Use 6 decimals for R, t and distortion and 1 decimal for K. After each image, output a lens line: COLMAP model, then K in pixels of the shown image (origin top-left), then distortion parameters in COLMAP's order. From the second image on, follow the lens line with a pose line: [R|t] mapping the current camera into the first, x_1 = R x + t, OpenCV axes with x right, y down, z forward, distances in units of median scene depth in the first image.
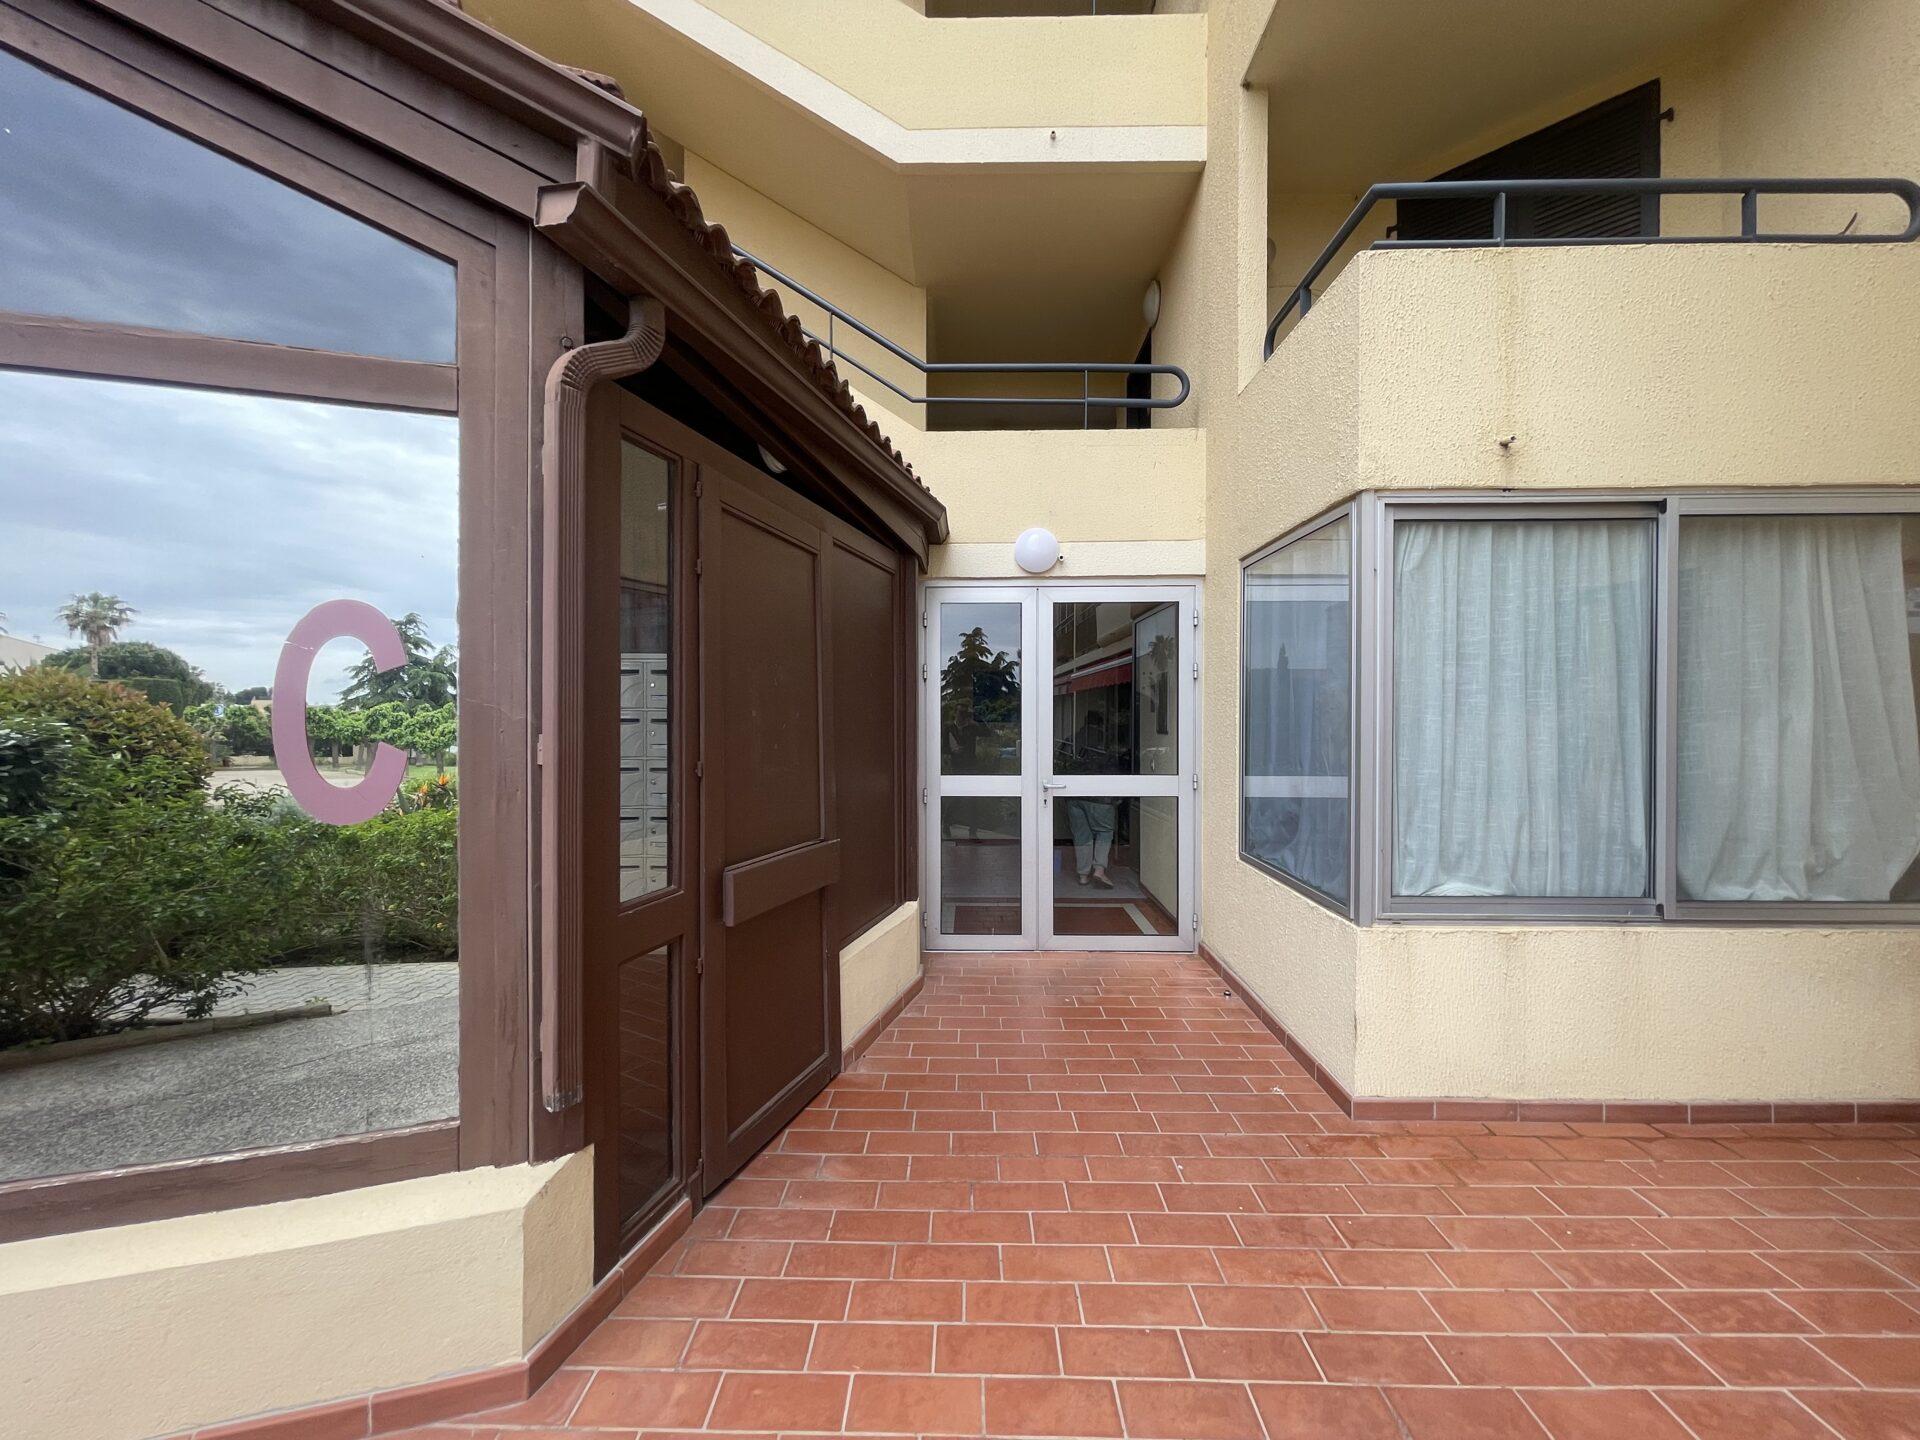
lens RADIAL K [[769.7, 0, 958.2], [0, 769.7, 726.1], [0, 0, 1]] dist [-0.001149, -0.000273]
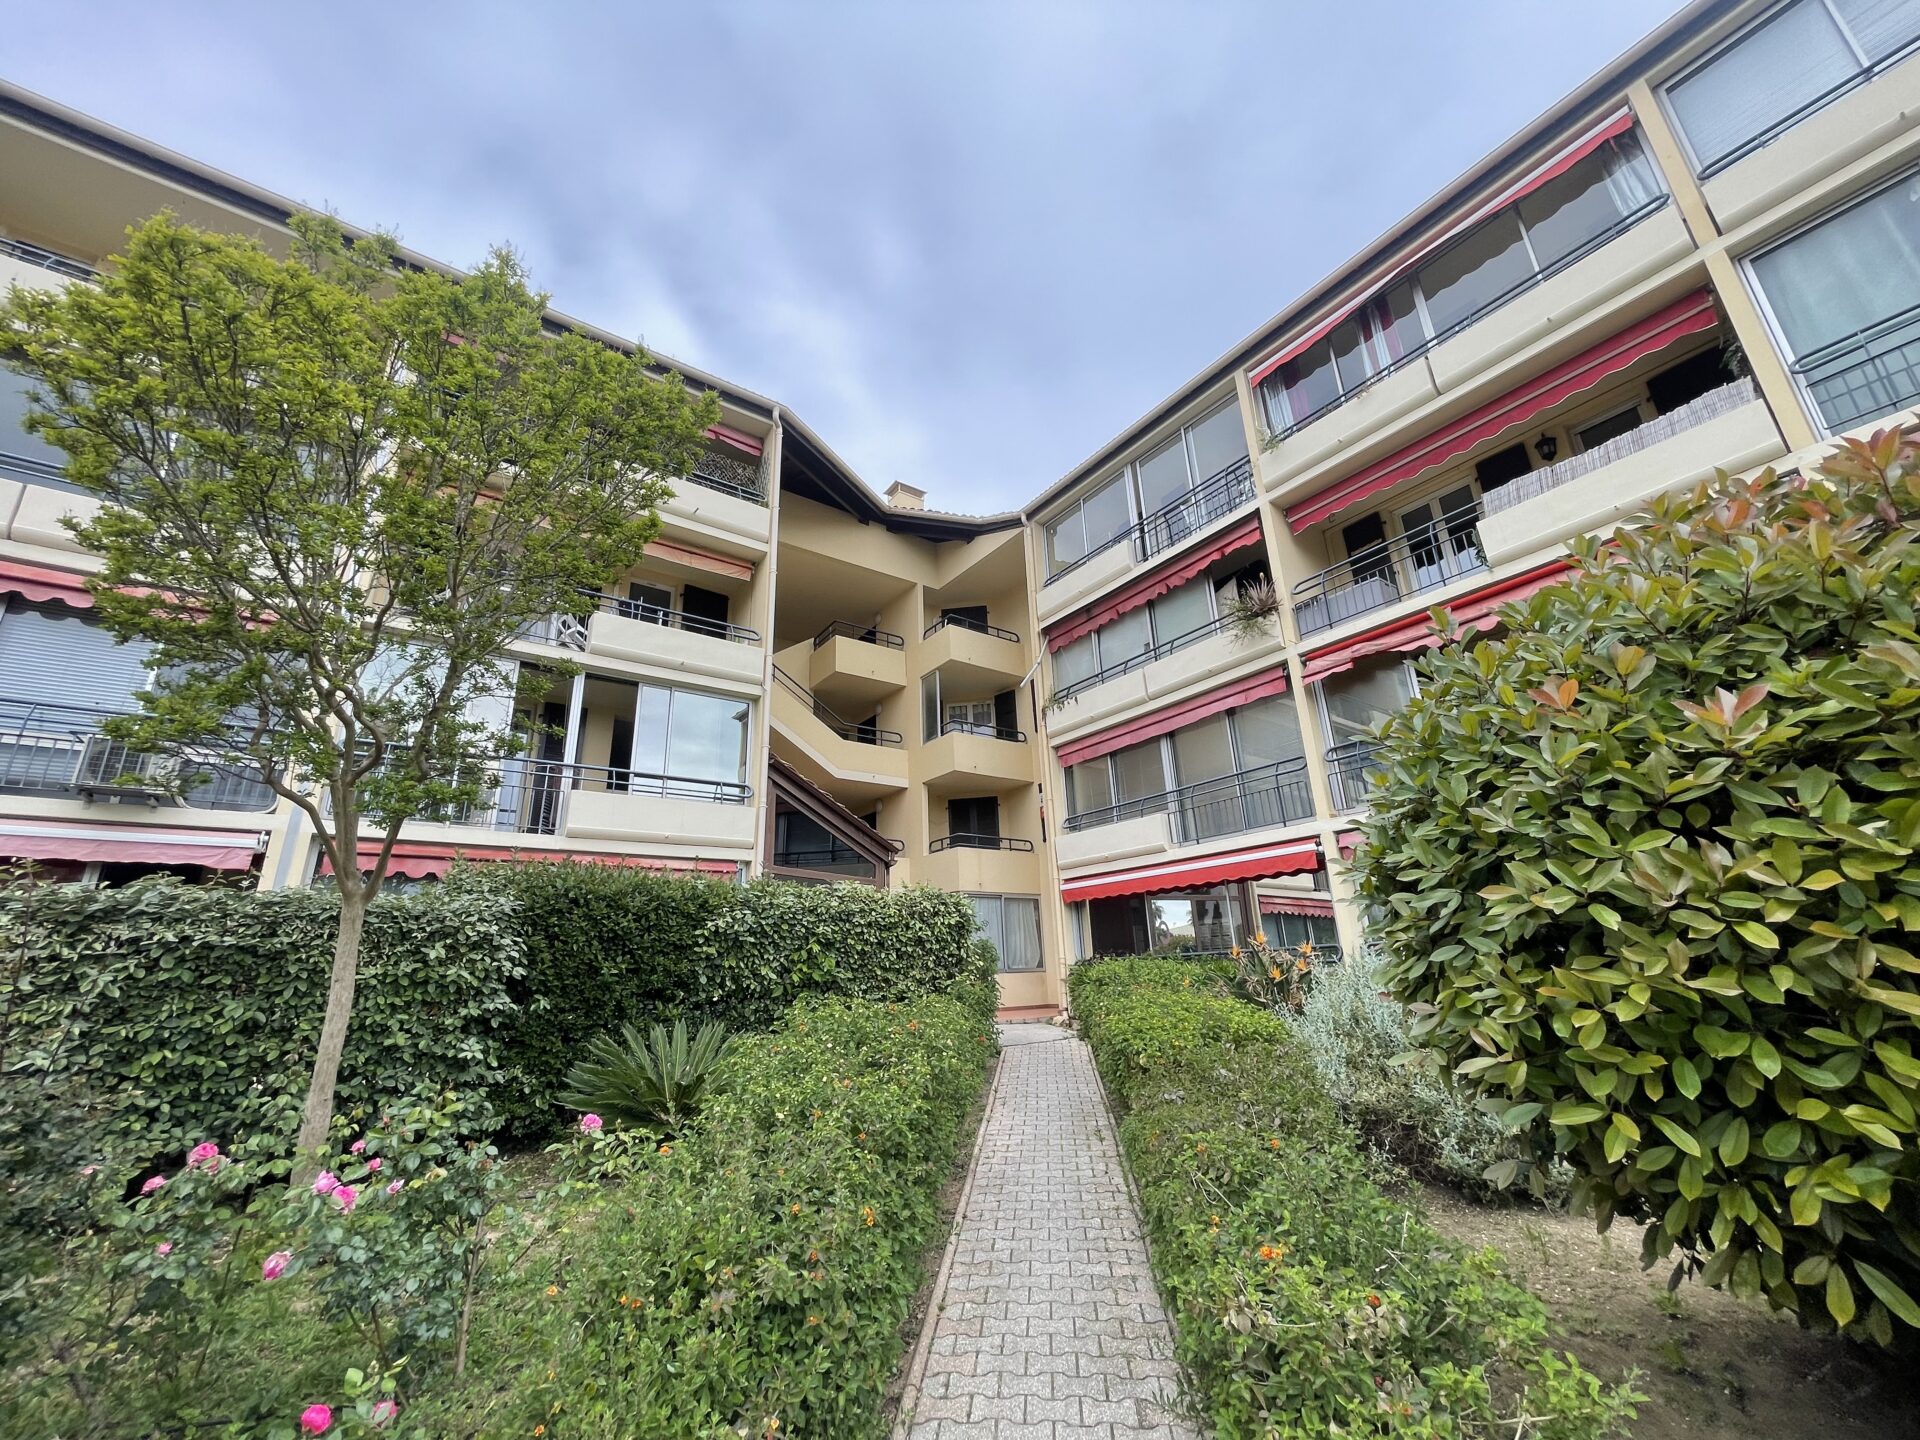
lens RADIAL K [[769.7, 0, 949.4], [0, 769.7, 718.0], [0, 0, 1]] dist [-0.001149, -0.000273]
pose [[0.798000, 0.169219, 0.578412, -2.905534], [0.038034, 0.943715, -0.328565, 0.332519], [-0.601456, 0.284194, 0.746648, -3.386452]]
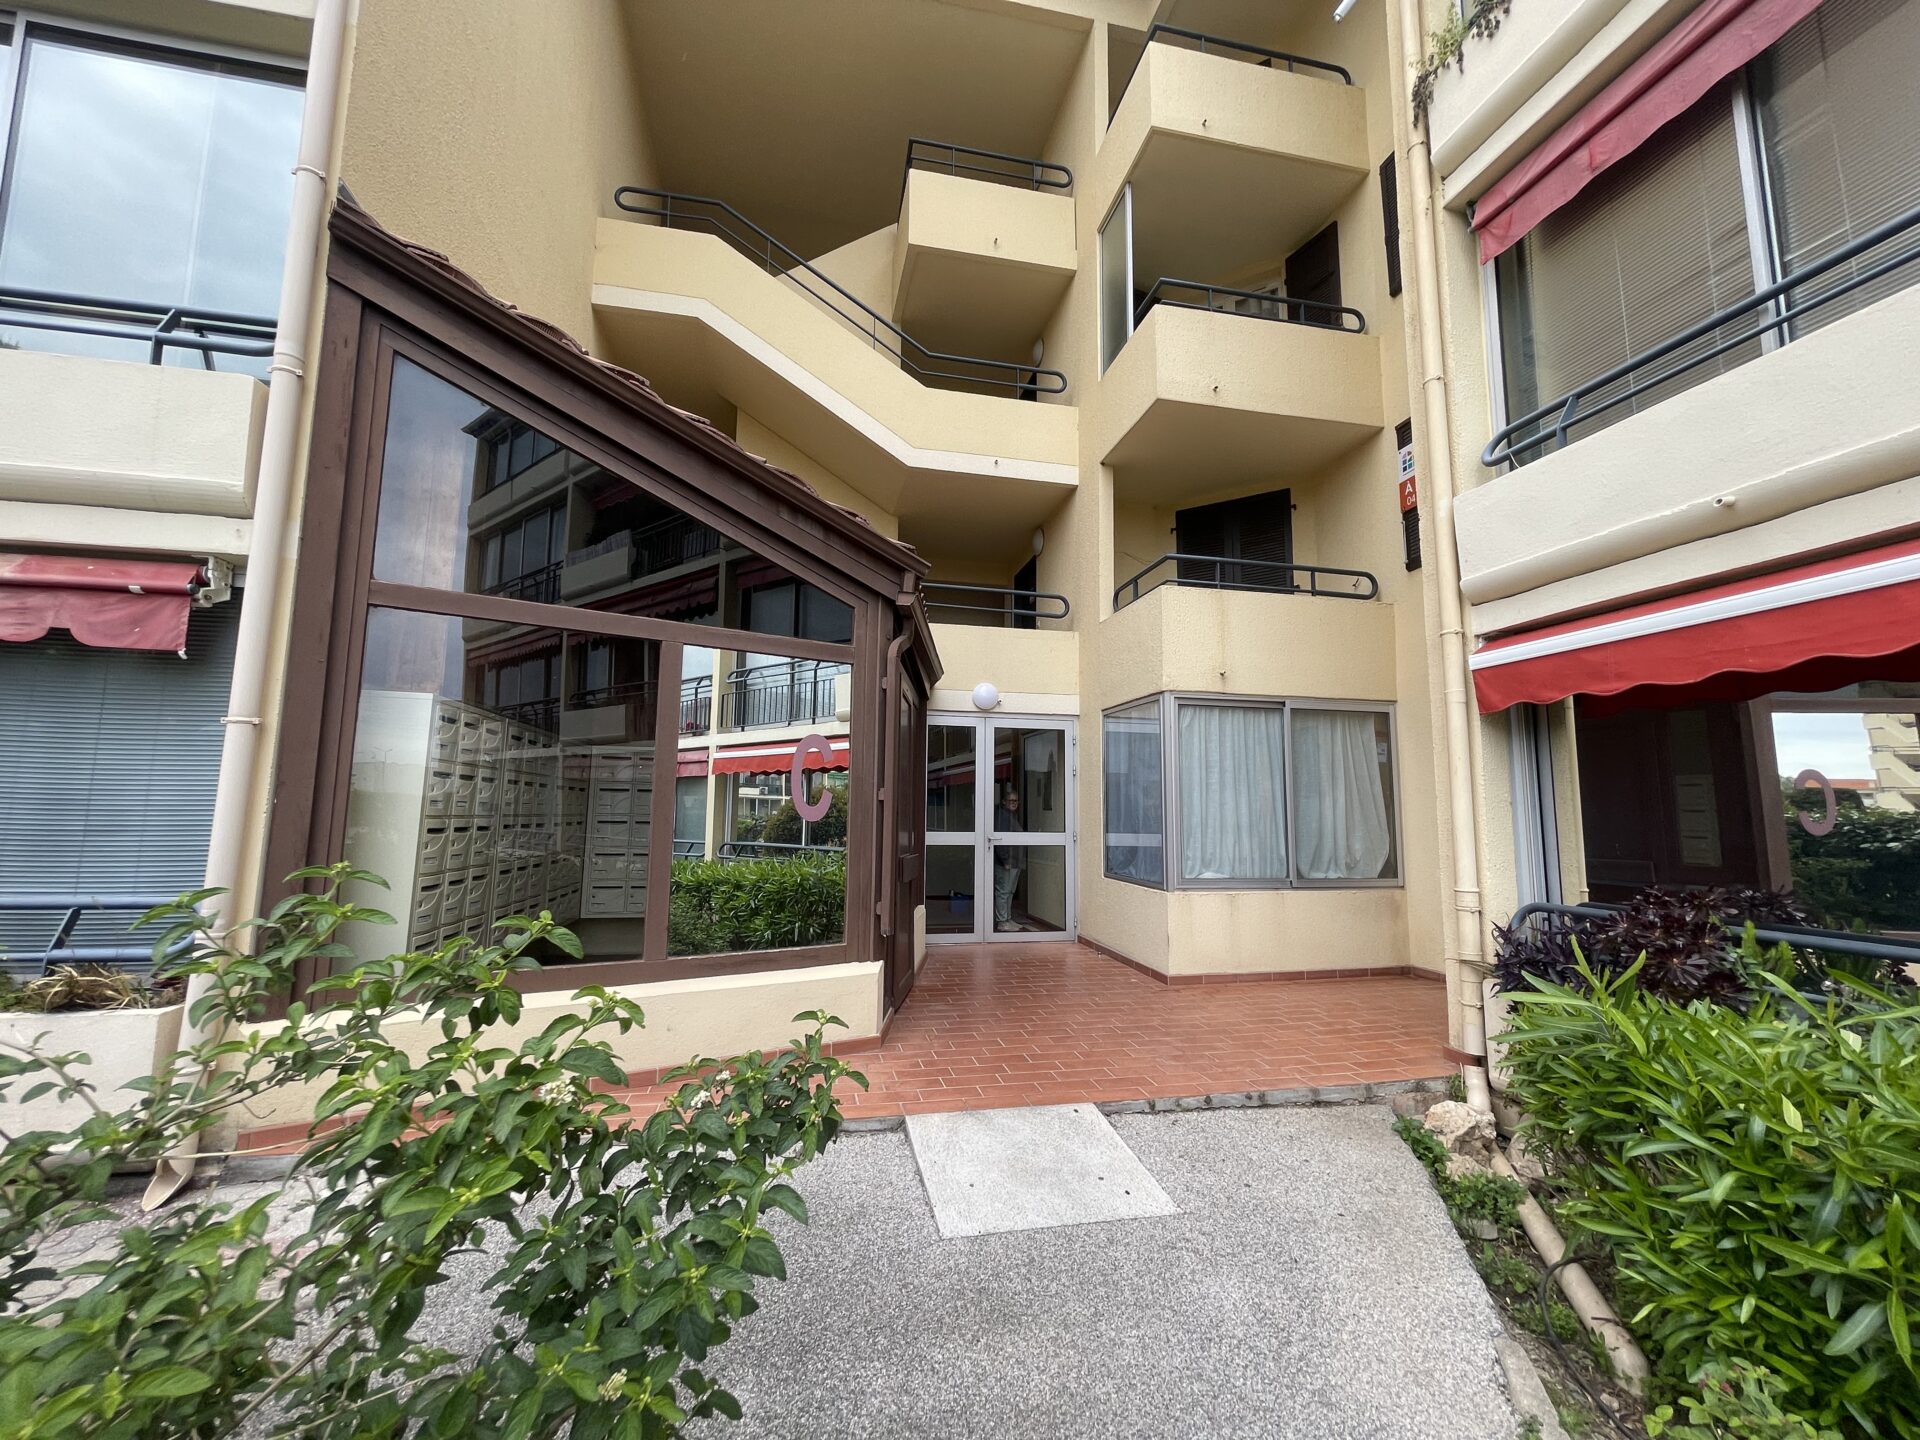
lens RADIAL K [[769.7, 0, 962.7], [0, 769.7, 725.6], [0, 0, 1]] dist [-0.001149, -0.000273]
pose [[0.971553, 0.040223, 0.233381, -0.529166], [-0.010134, 0.991630, -0.128717, 0.080431], [-0.236605, 0.122691, 0.963828, -0.942216]]
